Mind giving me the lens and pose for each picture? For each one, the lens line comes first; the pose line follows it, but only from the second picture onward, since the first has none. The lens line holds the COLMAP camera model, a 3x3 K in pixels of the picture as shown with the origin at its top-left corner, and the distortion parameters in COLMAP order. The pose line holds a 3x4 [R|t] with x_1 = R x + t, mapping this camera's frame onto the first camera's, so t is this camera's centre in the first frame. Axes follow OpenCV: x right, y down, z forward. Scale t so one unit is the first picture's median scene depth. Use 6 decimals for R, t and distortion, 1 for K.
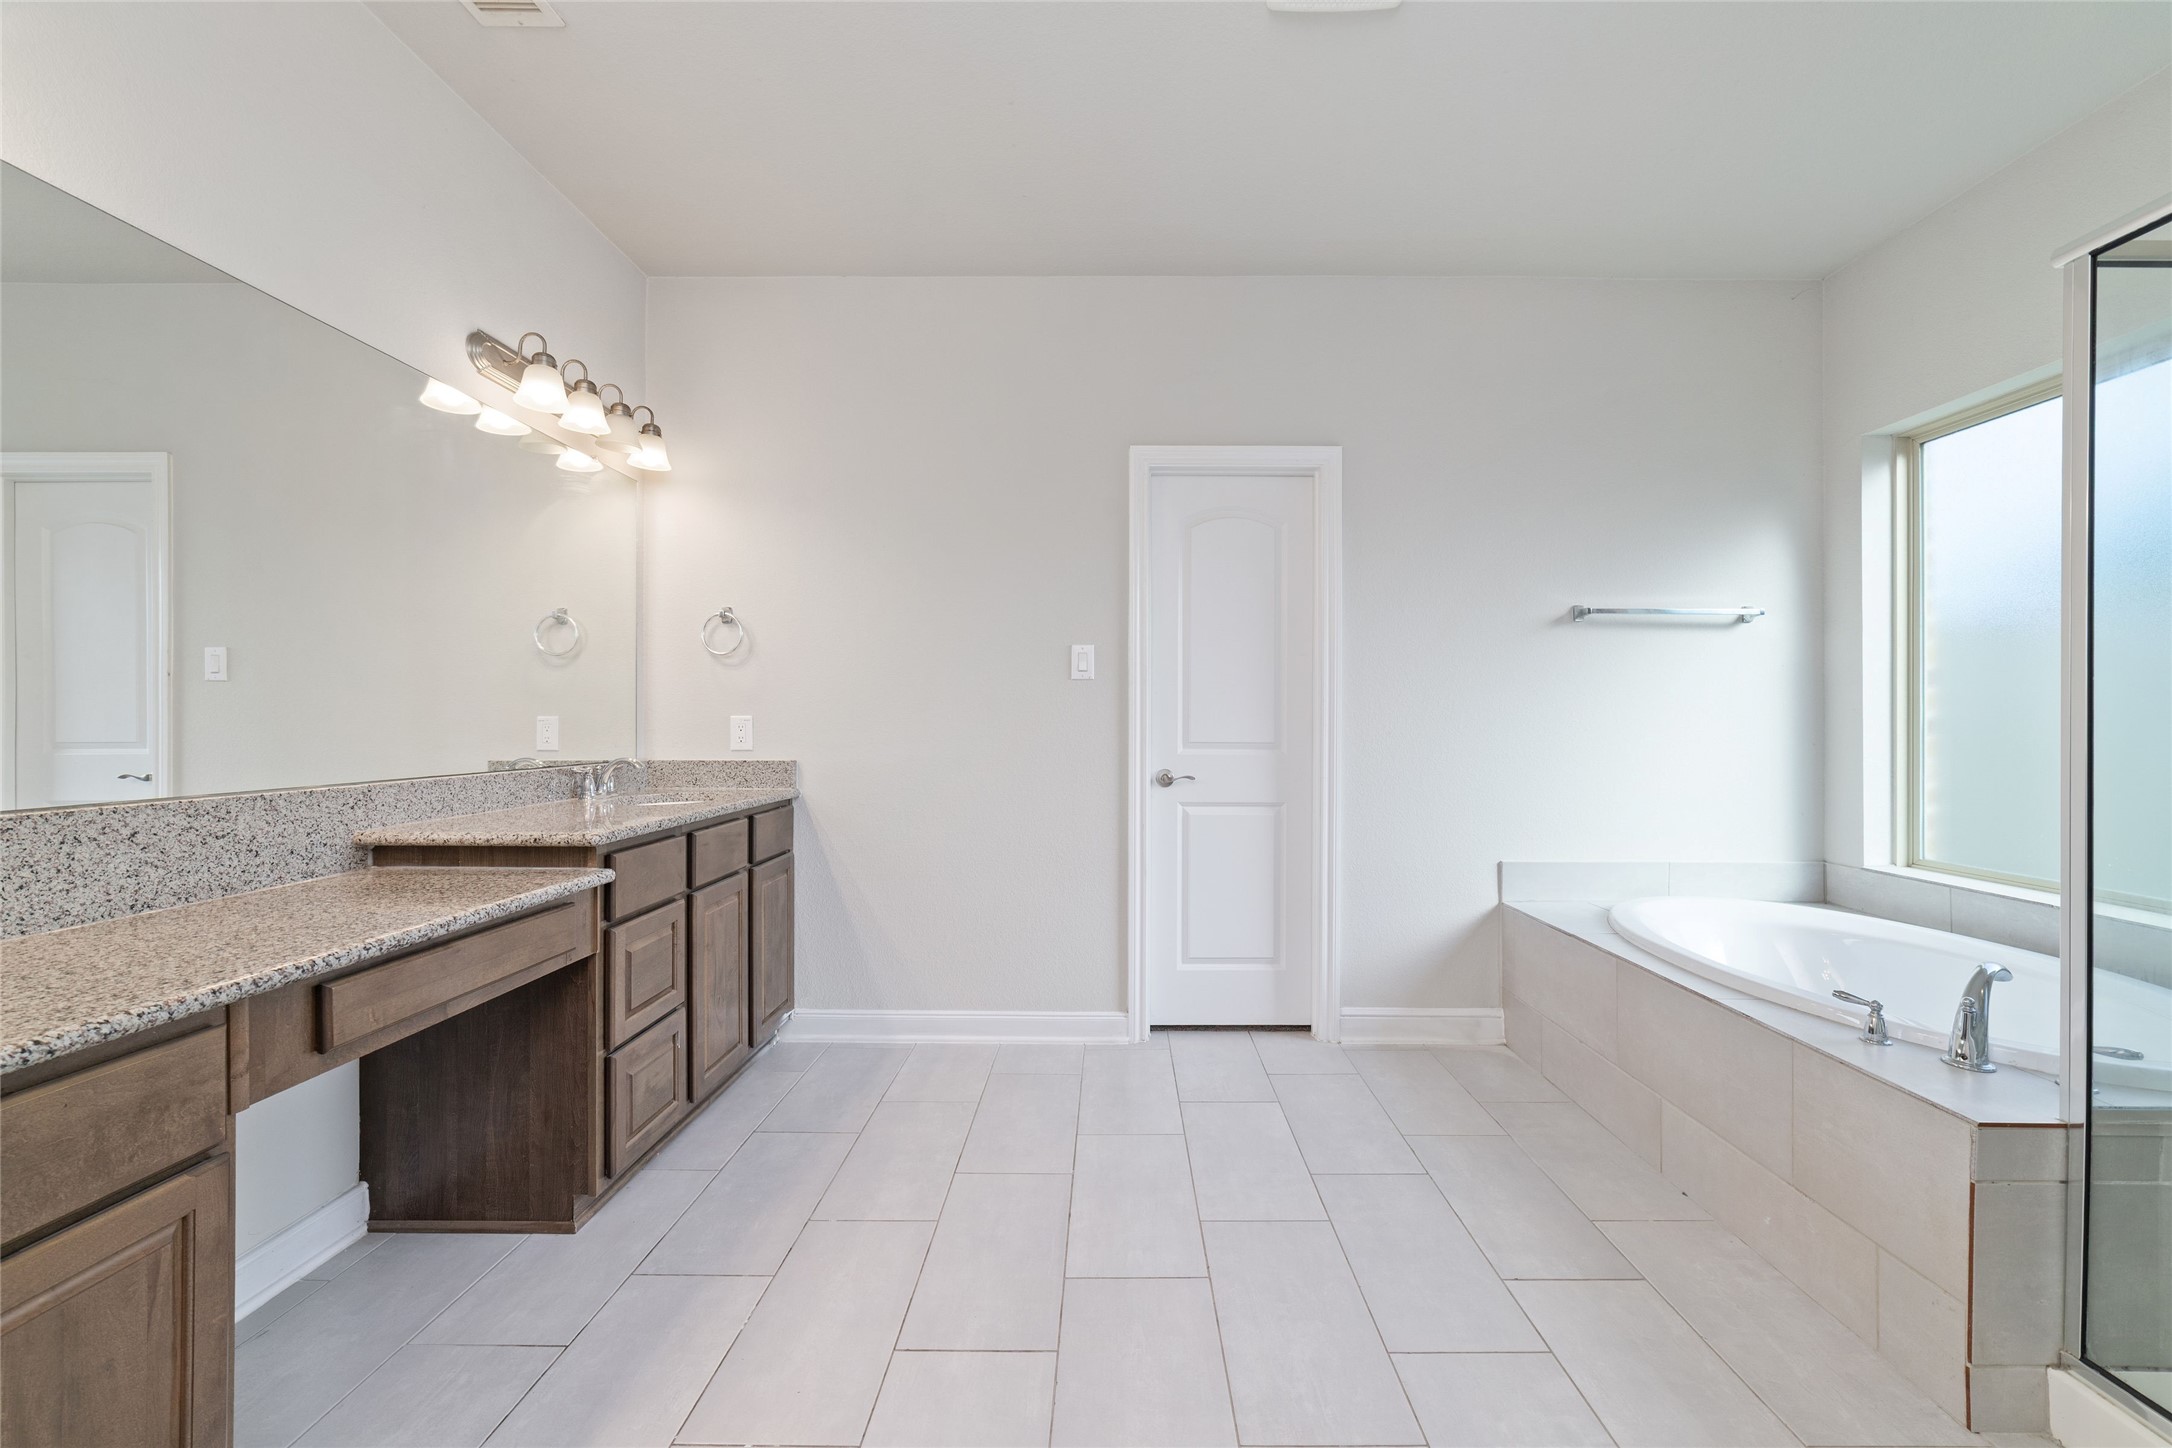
lens RADIAL K [[829.2, 0, 1107.5], [0, 829.2, 717.2], [0, 0, 1]] dist [-0.017193, 0.004033]
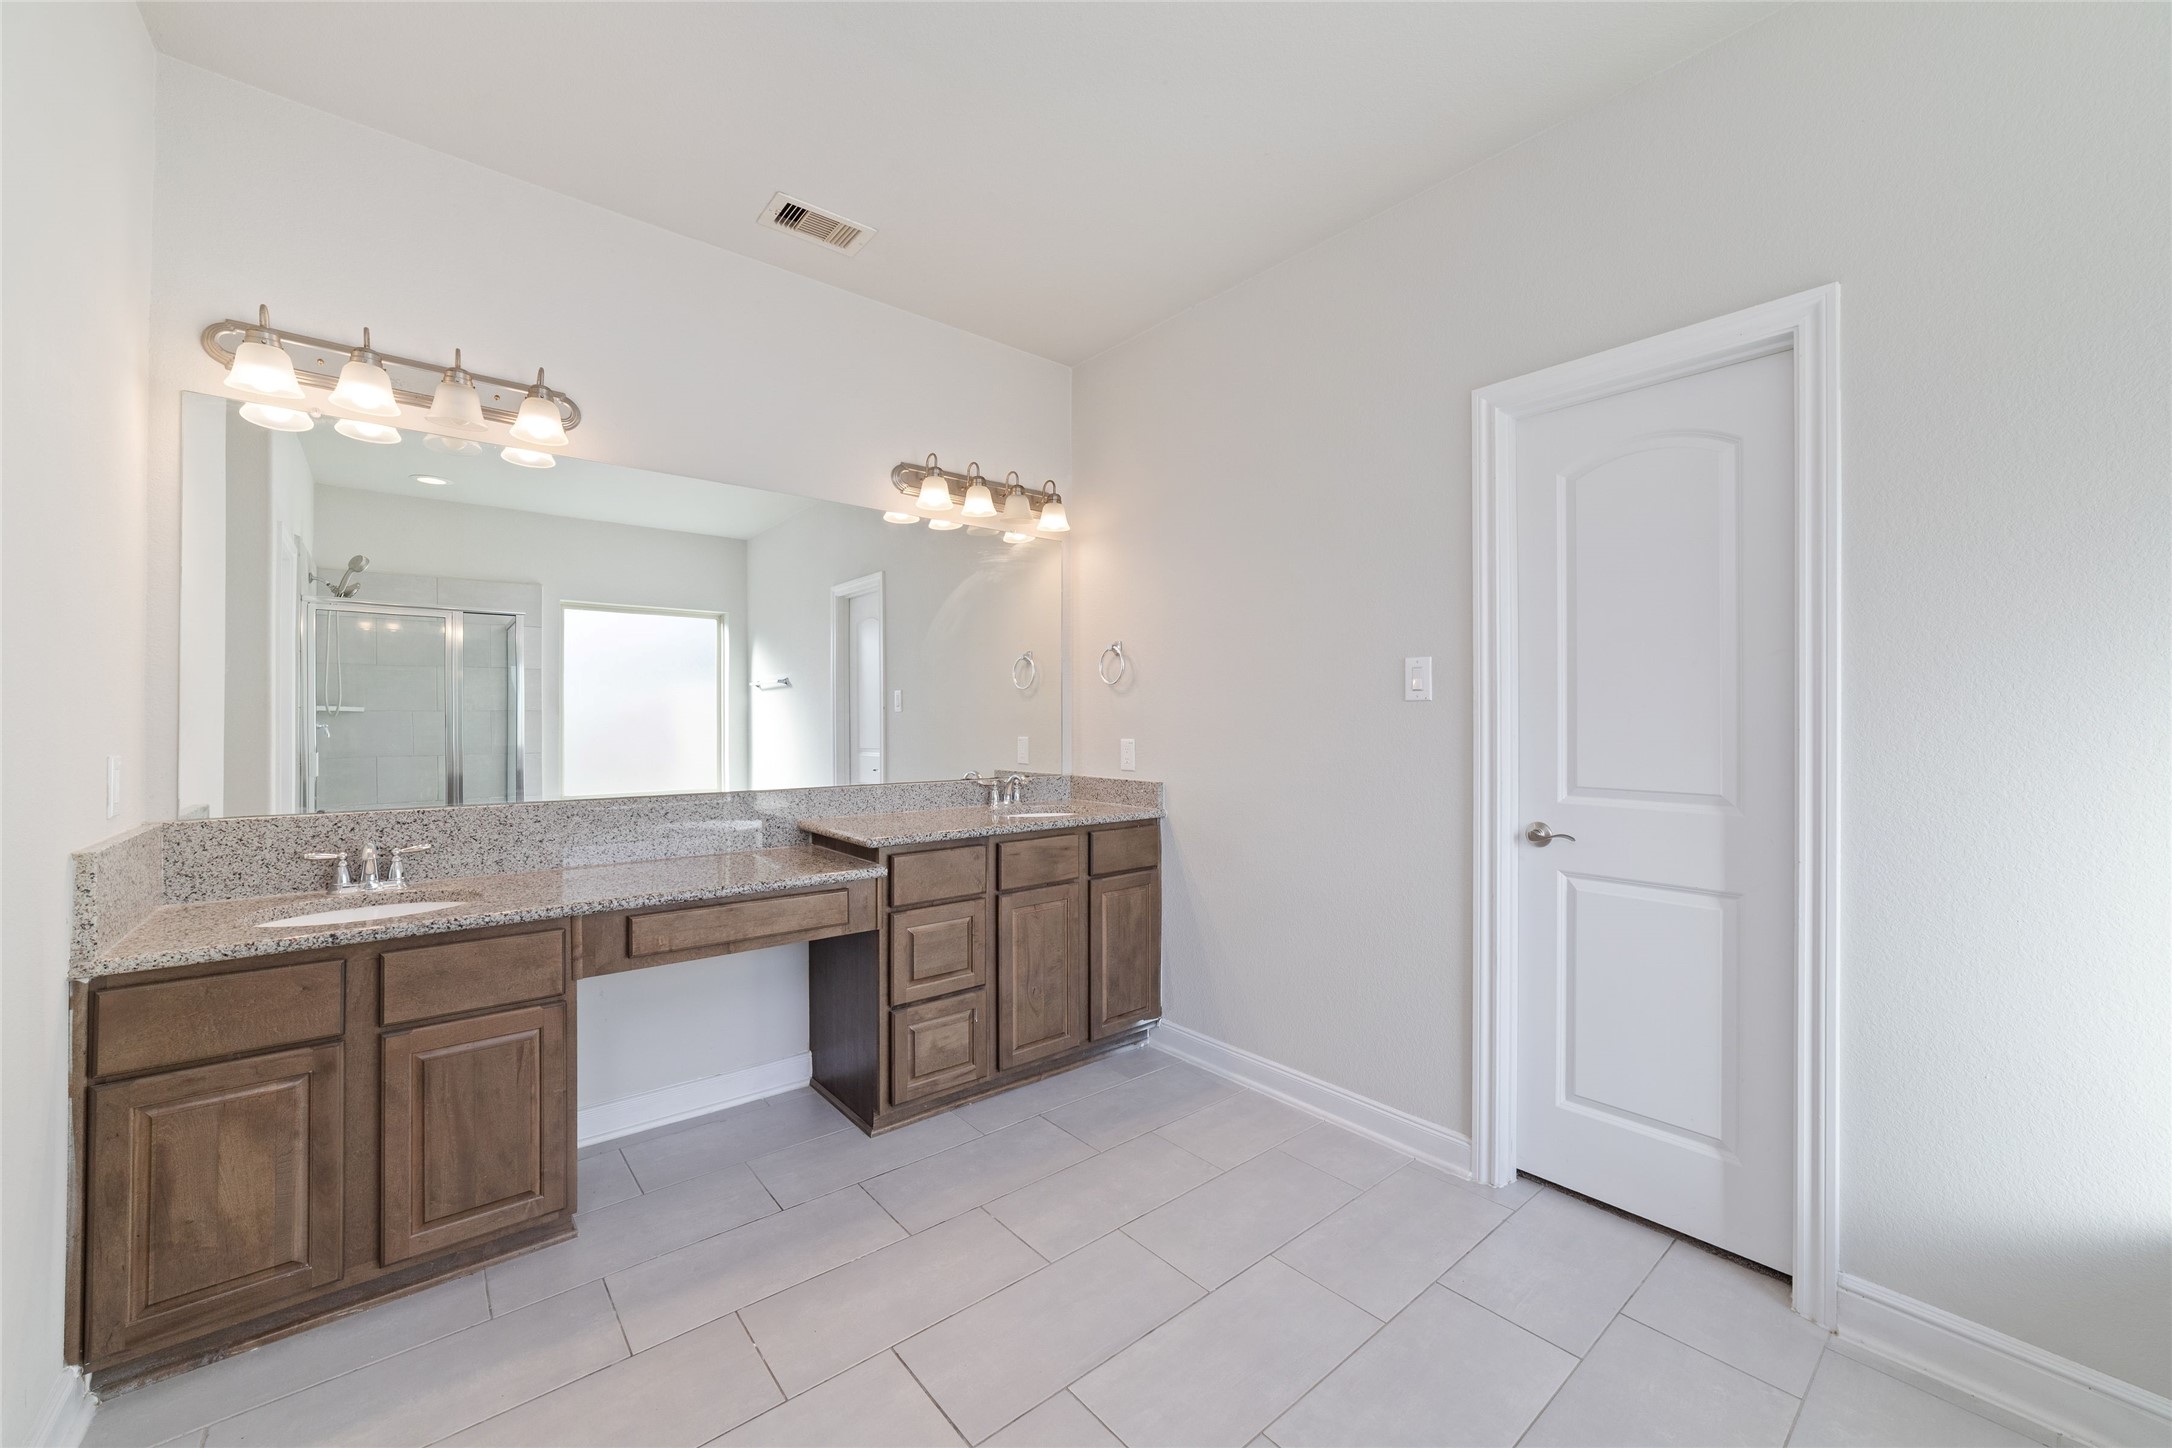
lens RADIAL K [[829.2, 0, 1089.7], [0, 829.2, 716.9], [0, 0, 1]] dist [-0.017193, 0.004033]
pose [[0.654359, -0.005358, -0.756165, 0.405987], [0.002983, 0.999985, -0.004504, -0.030188], [0.756178, 0.000692, 0.654365, 0.268462]]
